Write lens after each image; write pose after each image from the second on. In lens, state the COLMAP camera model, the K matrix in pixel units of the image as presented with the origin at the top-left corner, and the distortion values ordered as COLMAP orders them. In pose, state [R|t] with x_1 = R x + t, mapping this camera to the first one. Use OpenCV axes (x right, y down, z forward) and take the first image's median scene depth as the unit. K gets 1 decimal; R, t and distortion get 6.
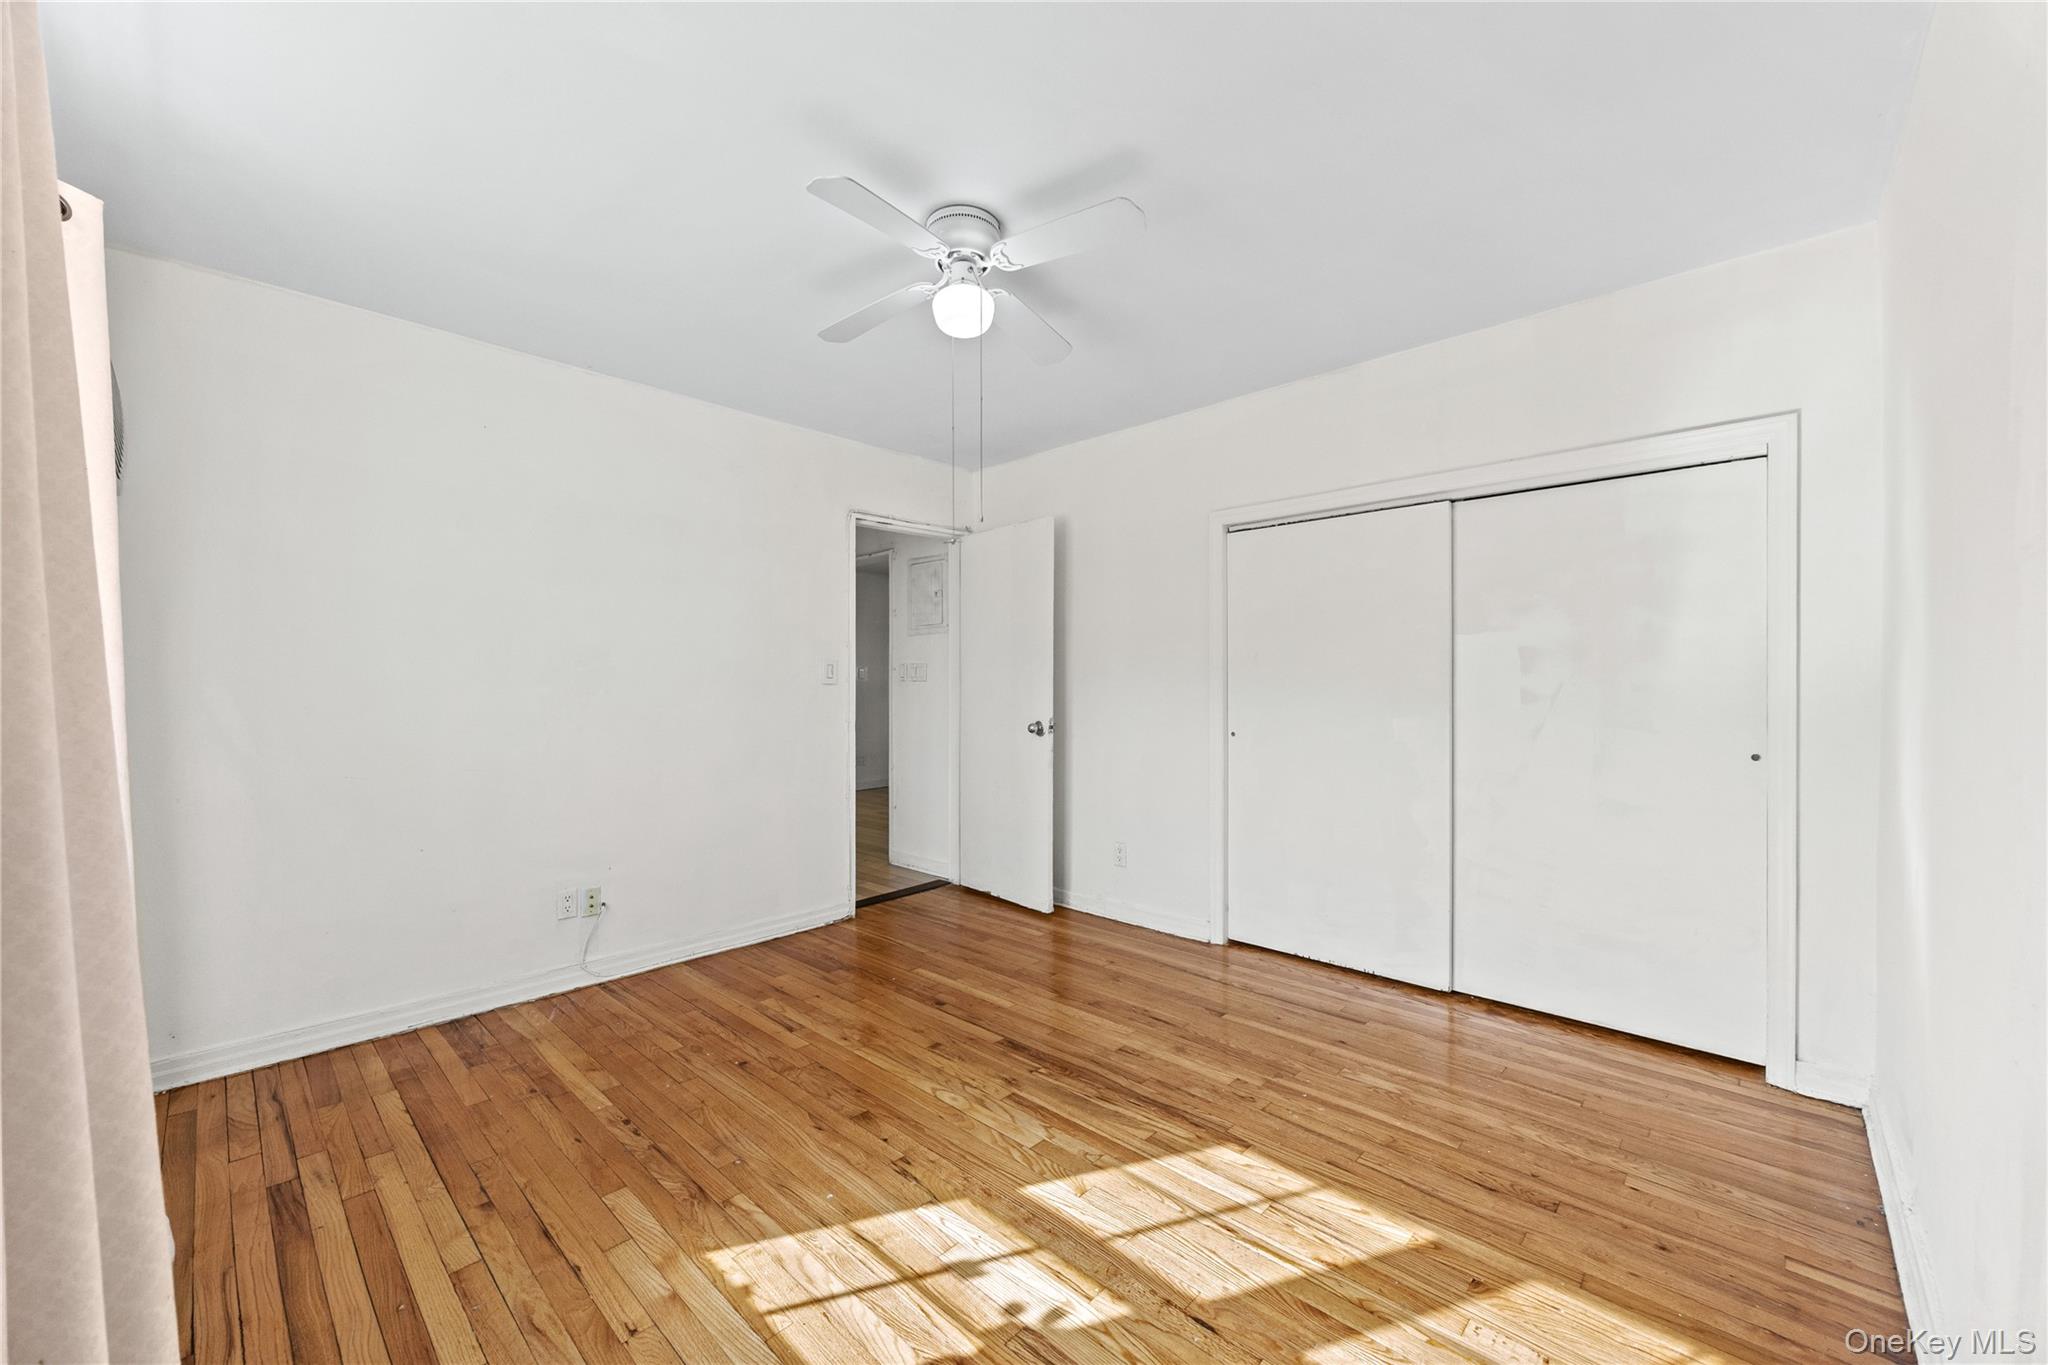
lens RADIAL K [[783.6, 0, 1029.9], [0, 783.6, 692.1], [0, 0, 1]] dist [-0.000156, -0.000167]
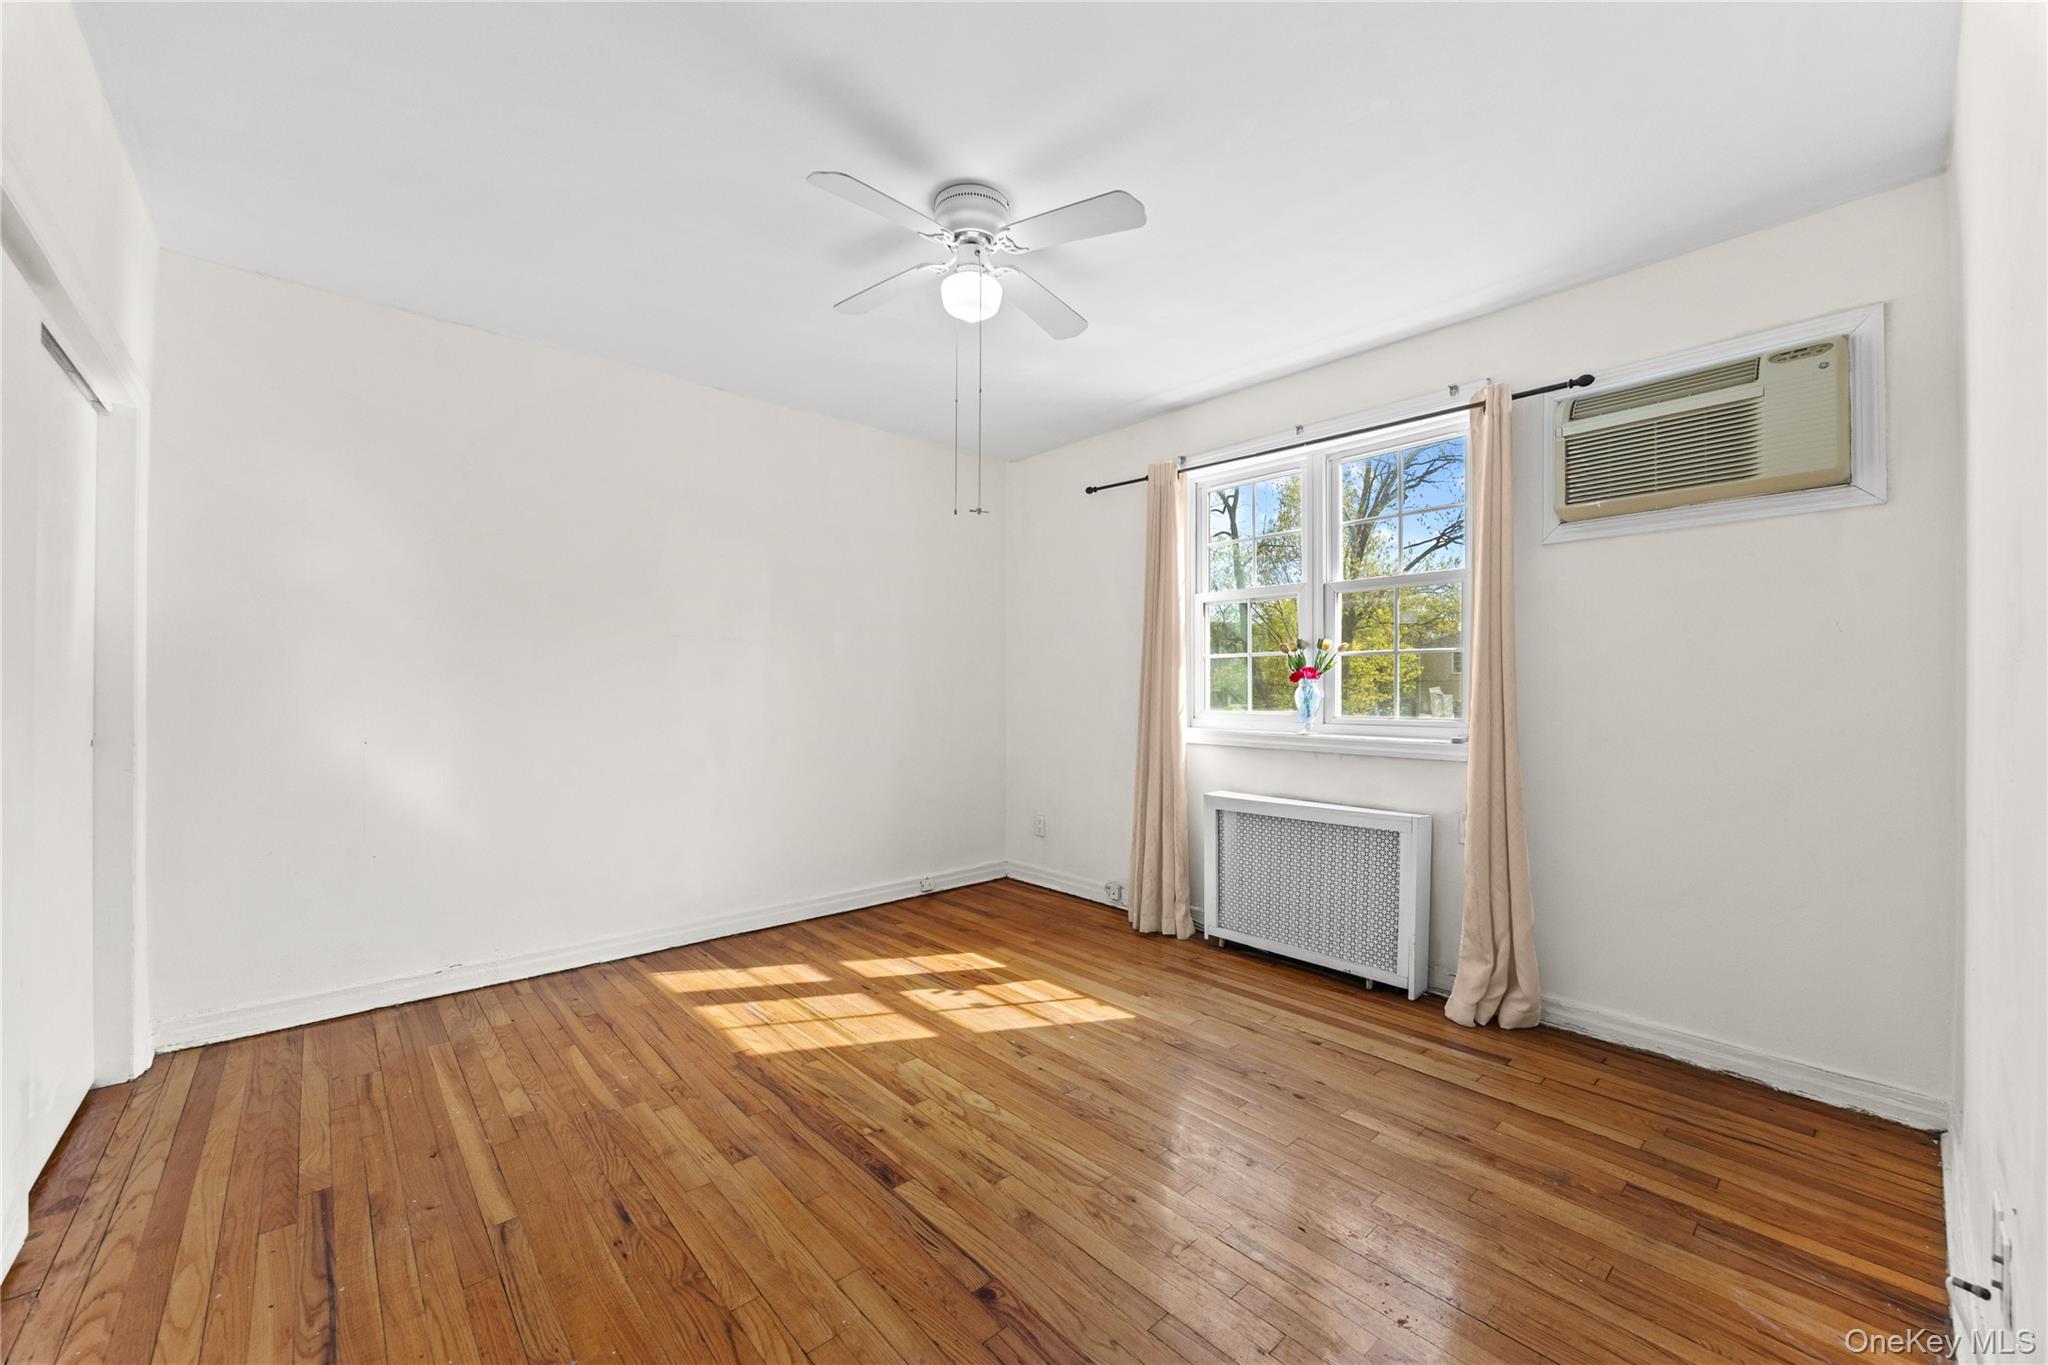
lens RADIAL K [[803.8, 0, 1035.9], [0, 803.8, 689.9], [0, 0, 1]] dist [0.000256, 0.000160]
pose [[-0.997113, -0.000762, 0.075932, -0.224512], [-0.000482, 0.999993, 0.003699, 0.015859], [-0.075934, 0.003651, -0.997106, 1.824892]]
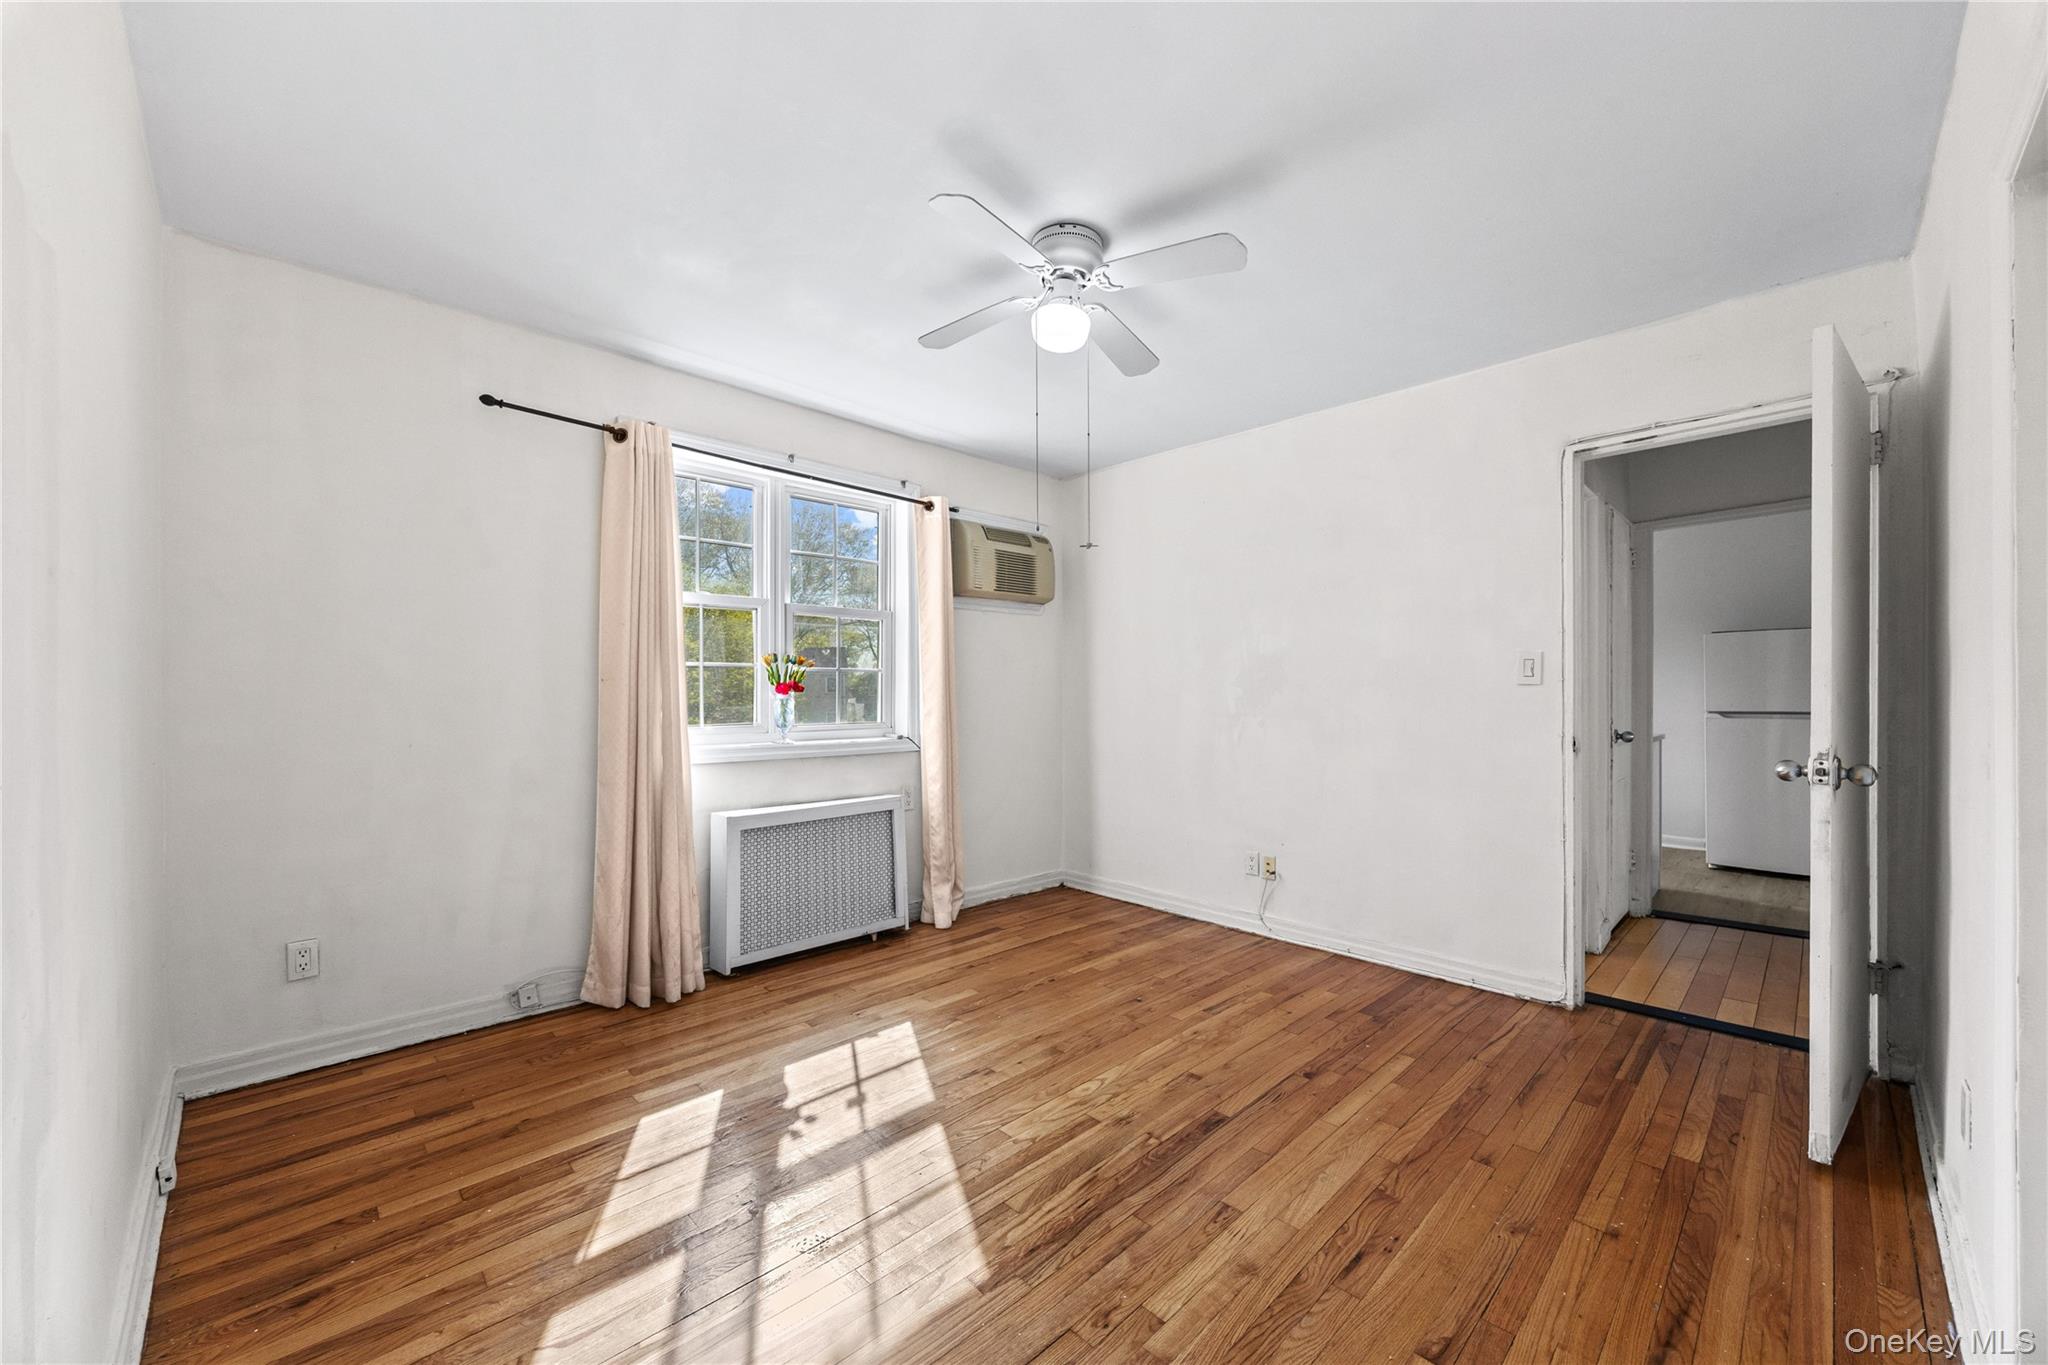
lens RADIAL K [[783.6, 0, 1029.9], [0, 783.6, 692.1], [0, 0, 1]] dist [-0.000156, -0.000167]
pose [[-0.035775, 0.003845, -0.999352, 0.866318], [-0.006534, 0.999970, 0.004082, -0.006329], [0.999339, 0.006676, -0.035749, 0.892275]]
